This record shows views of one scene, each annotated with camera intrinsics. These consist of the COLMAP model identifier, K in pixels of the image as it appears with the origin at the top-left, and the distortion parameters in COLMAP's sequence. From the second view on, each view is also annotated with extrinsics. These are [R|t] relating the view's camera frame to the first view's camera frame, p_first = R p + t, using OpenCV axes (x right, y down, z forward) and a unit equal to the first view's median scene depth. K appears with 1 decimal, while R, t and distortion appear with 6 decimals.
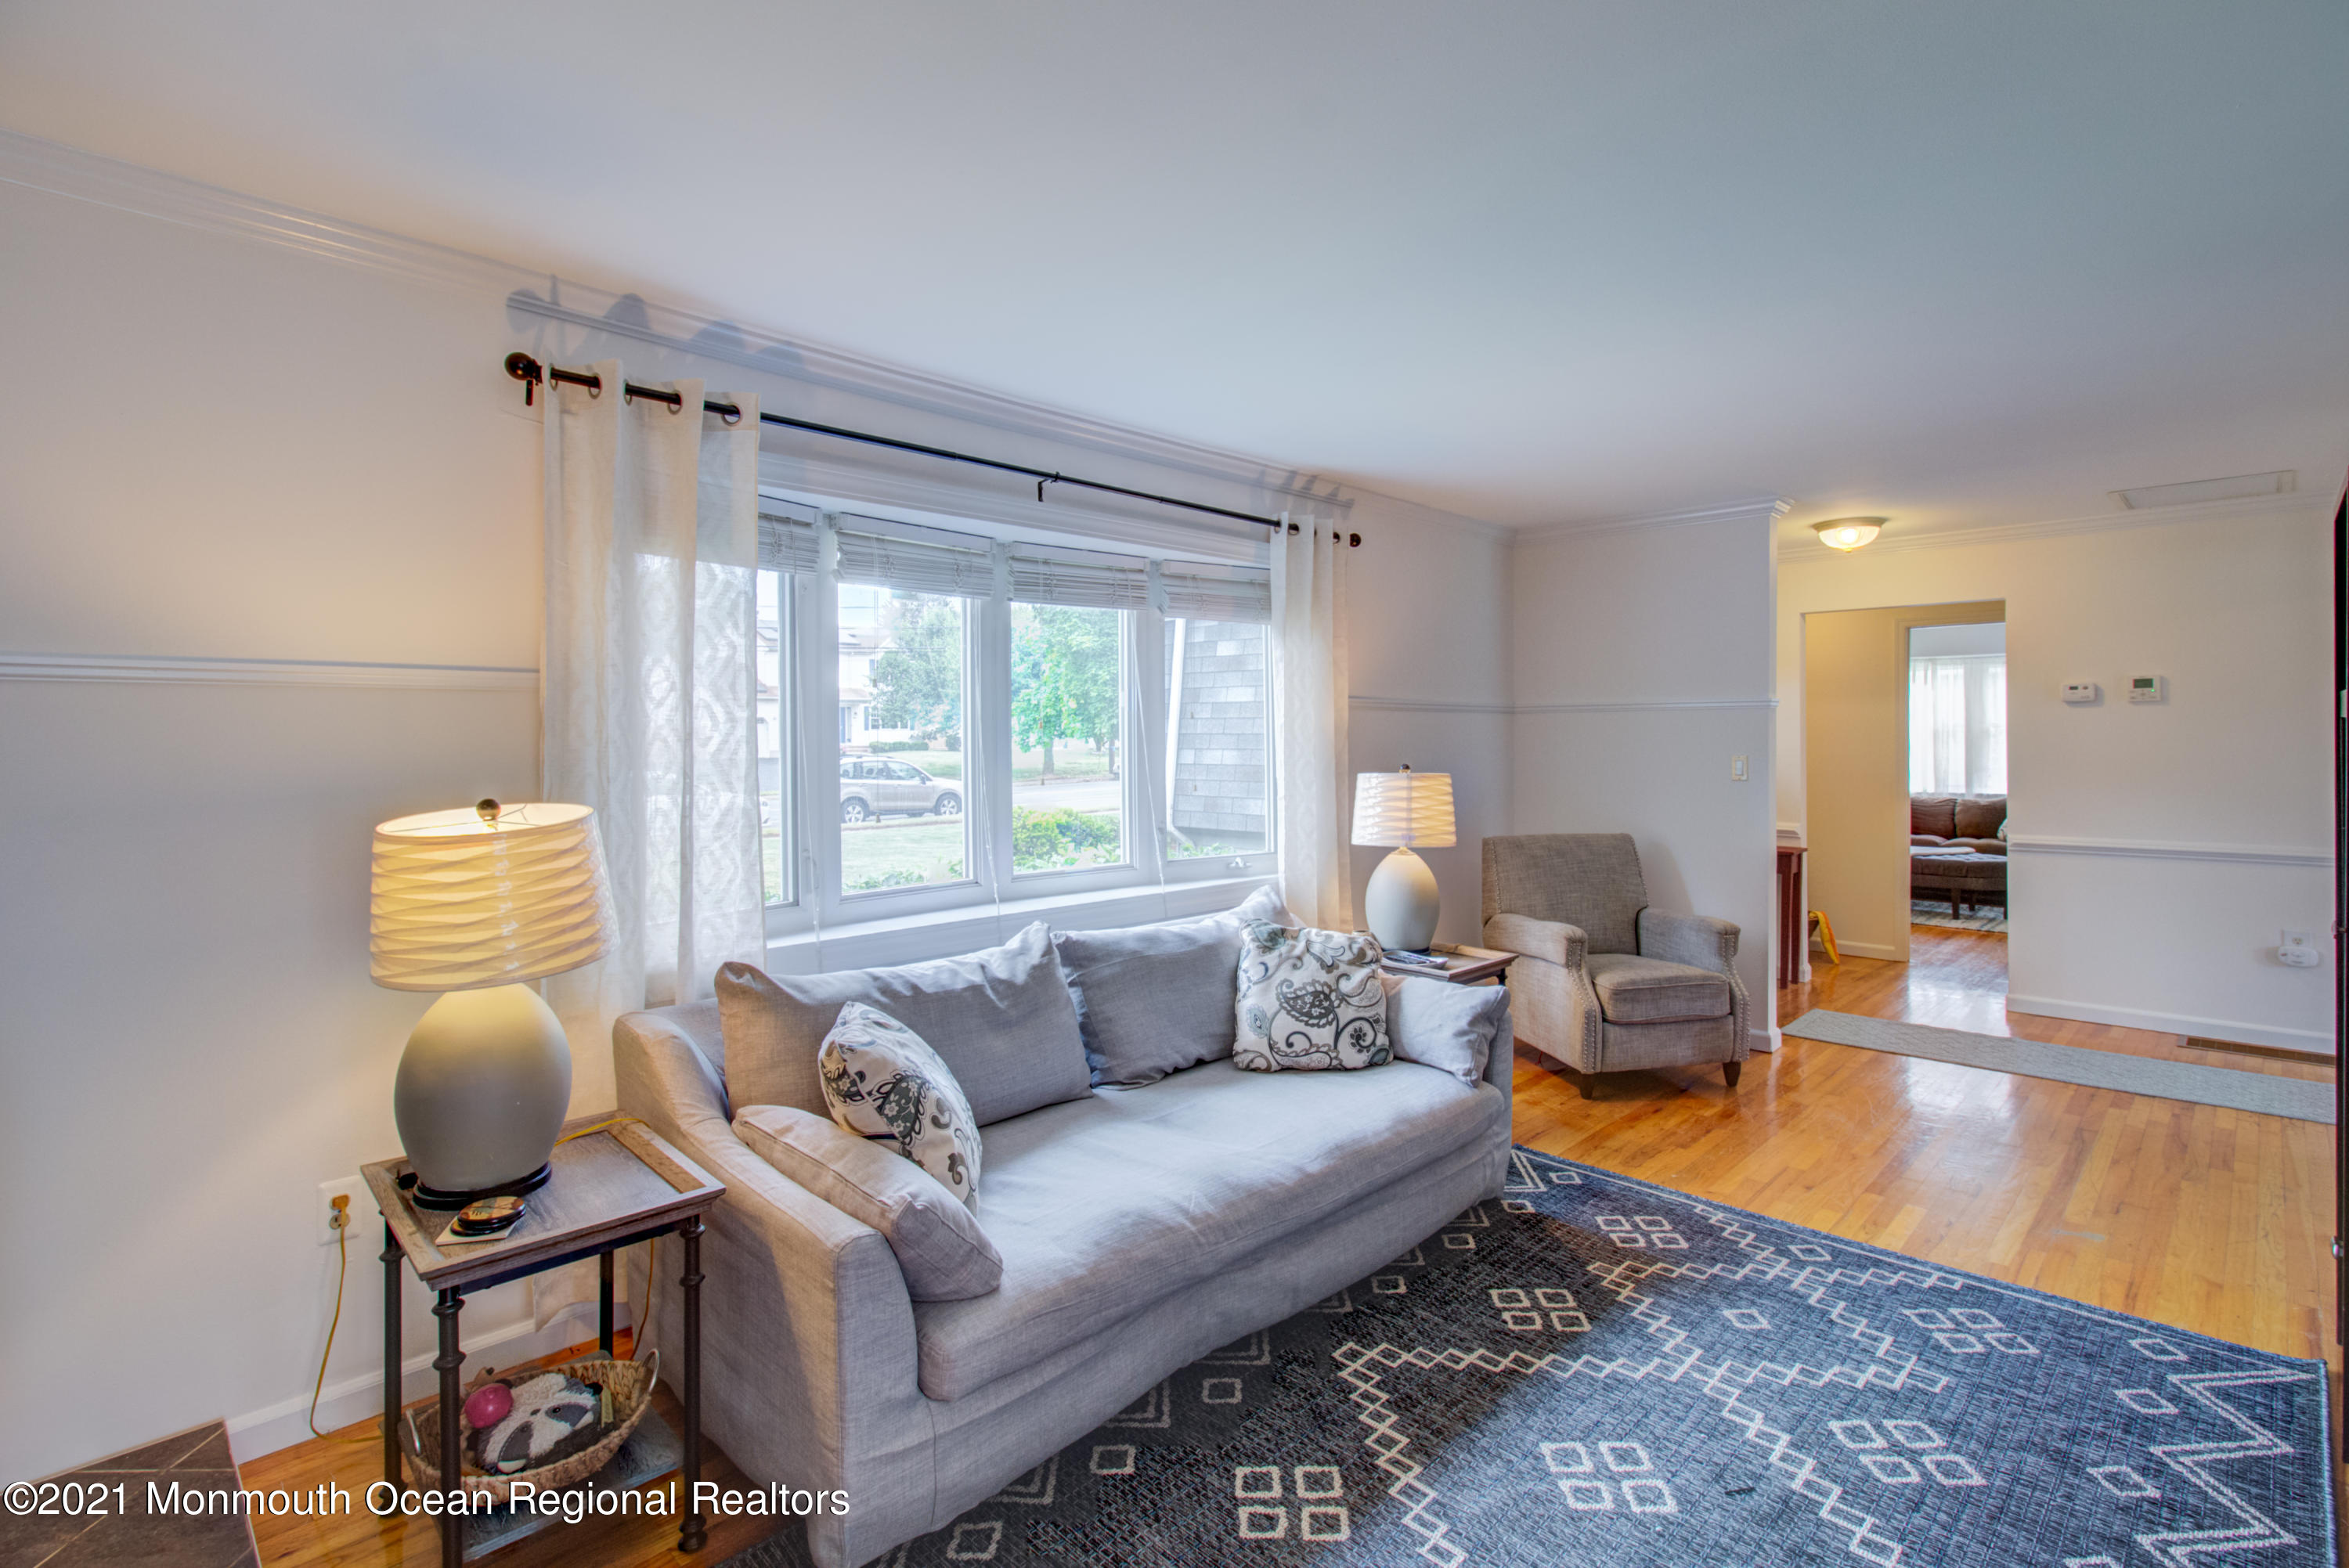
lens RADIAL K [[1083.1, 0, 1167.3], [0, 1083.1, 733.9], [0, 0, 1]] dist [-0.011628, -0.001168]
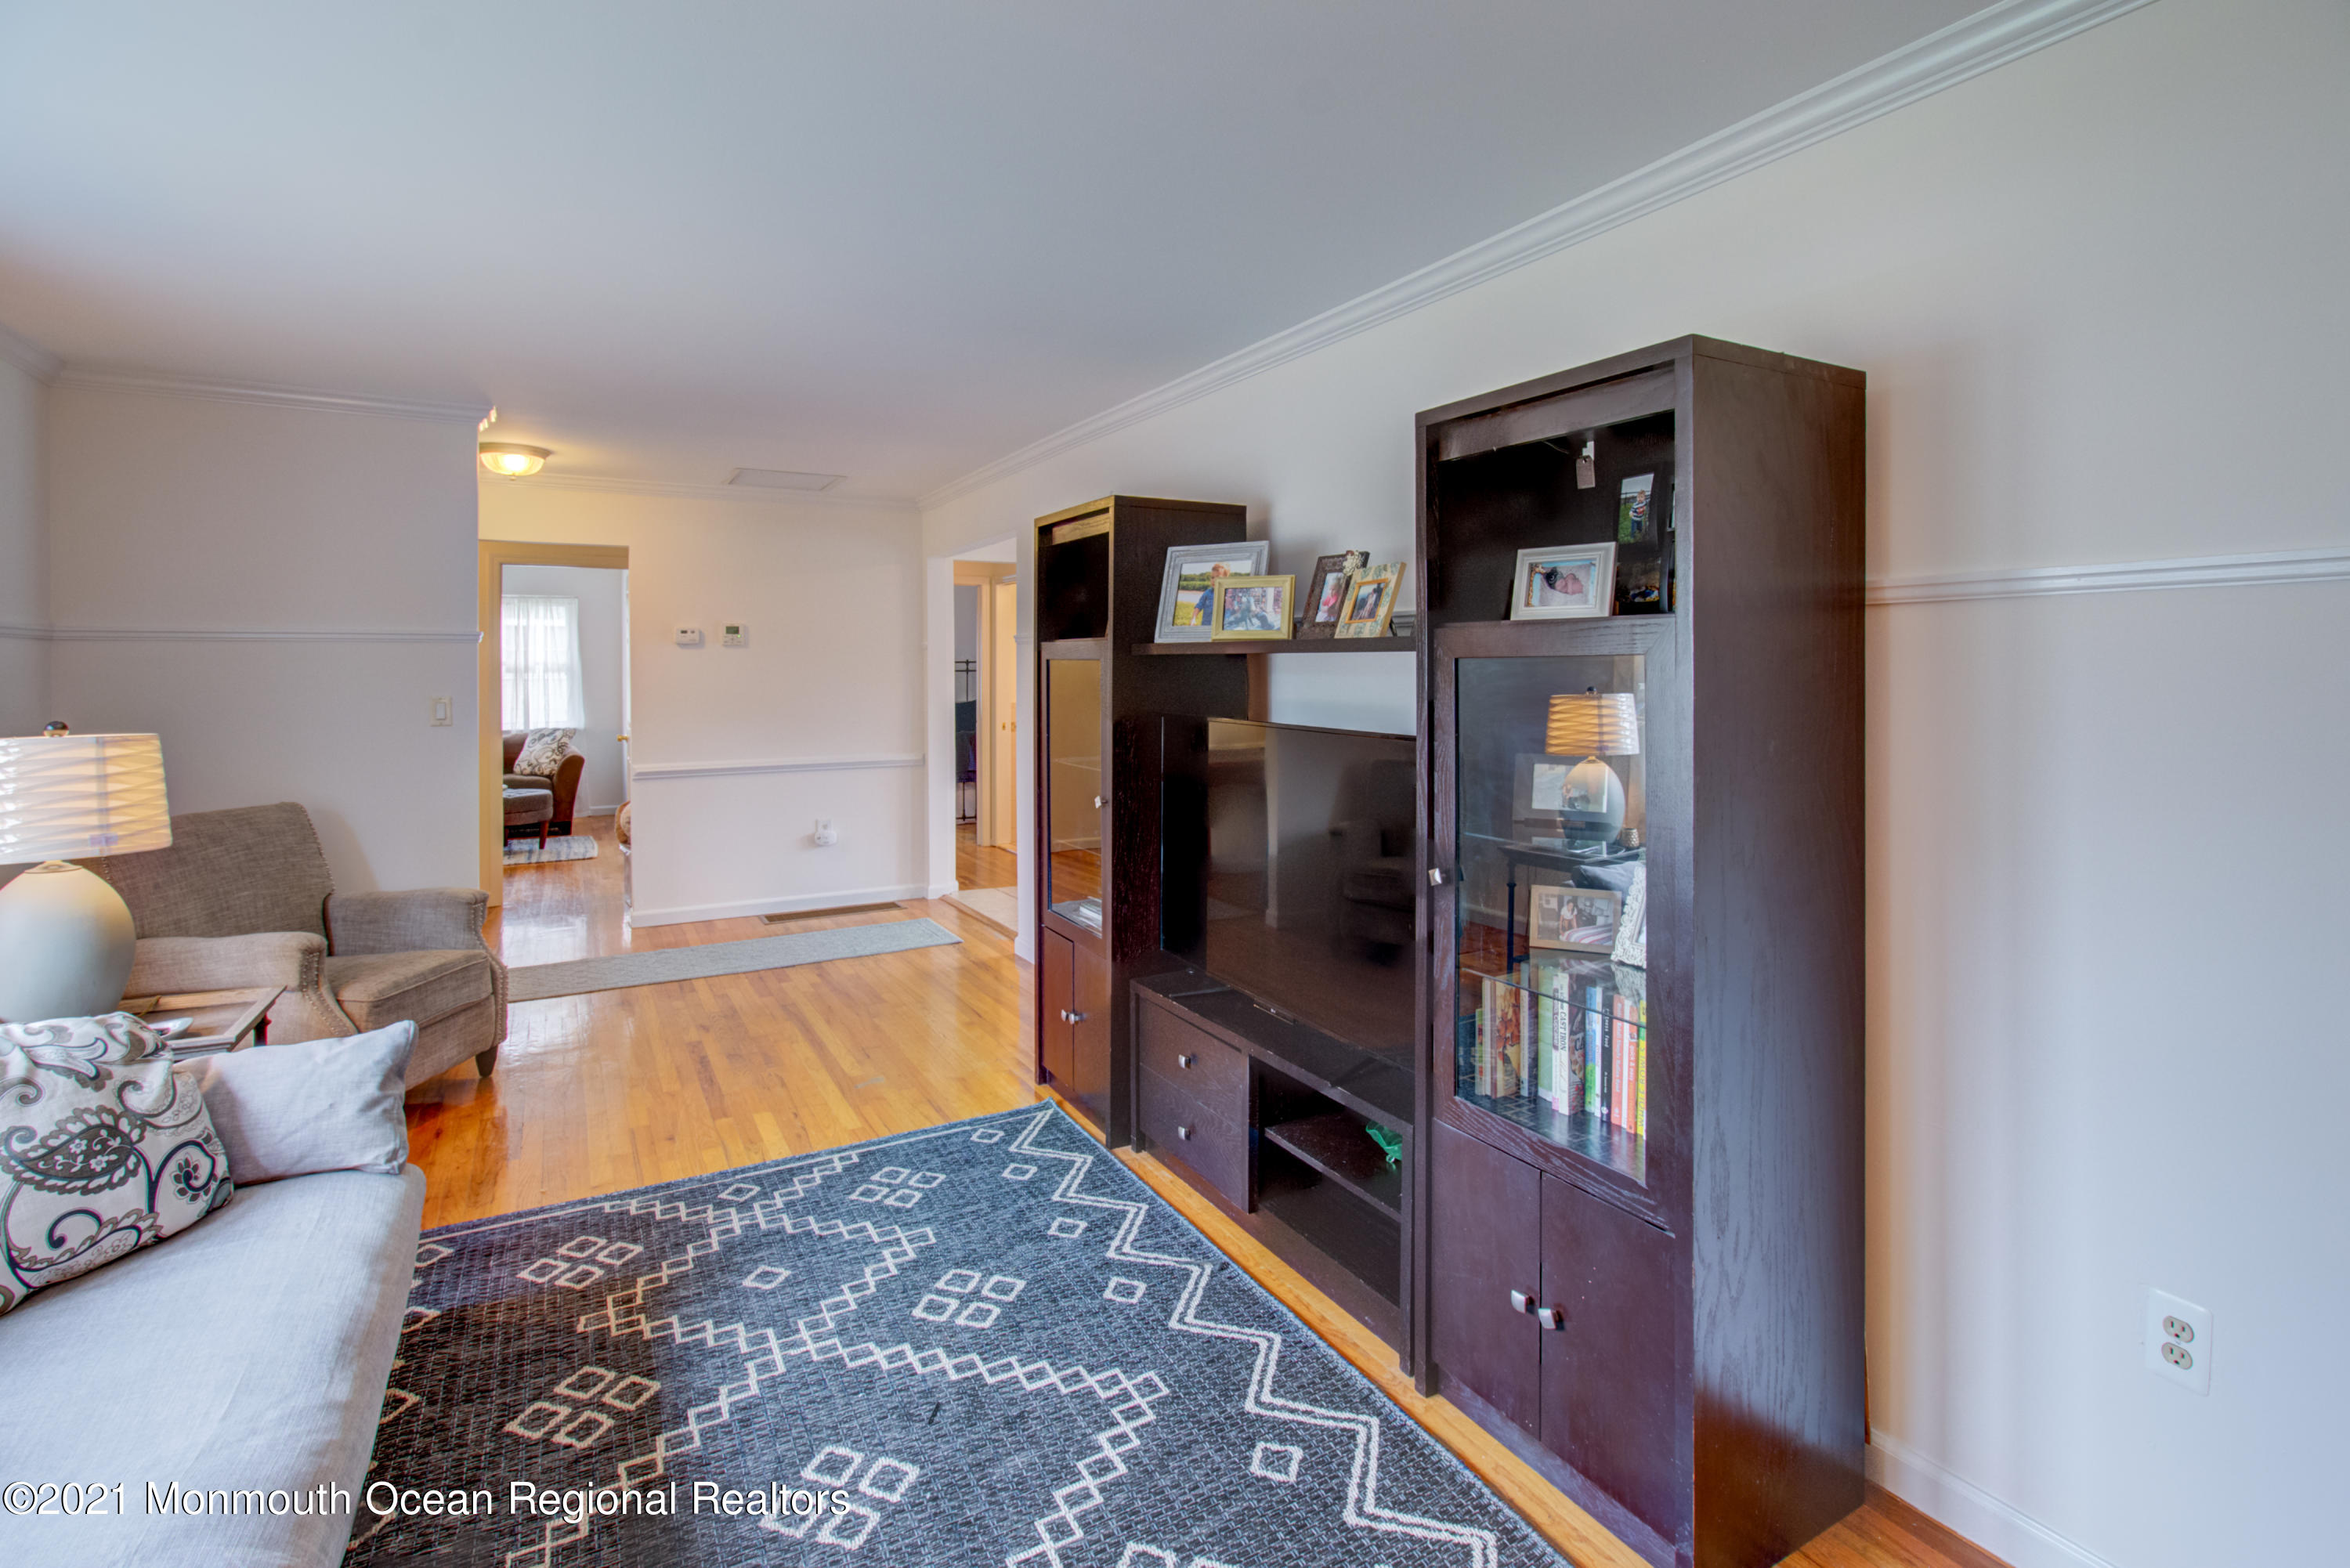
lens RADIAL K [[1115.4, 0, 1172.0], [0, 1115.4, 640.6], [0, 0, 1]] dist [0.000058, -0.000726]
pose [[0.273681, 0.027828, 0.961418, -0.312313], [-0.000691, 0.999587, -0.028736, 0.000362], [-0.961820, 0.007200, 0.273587, 0.339968]]
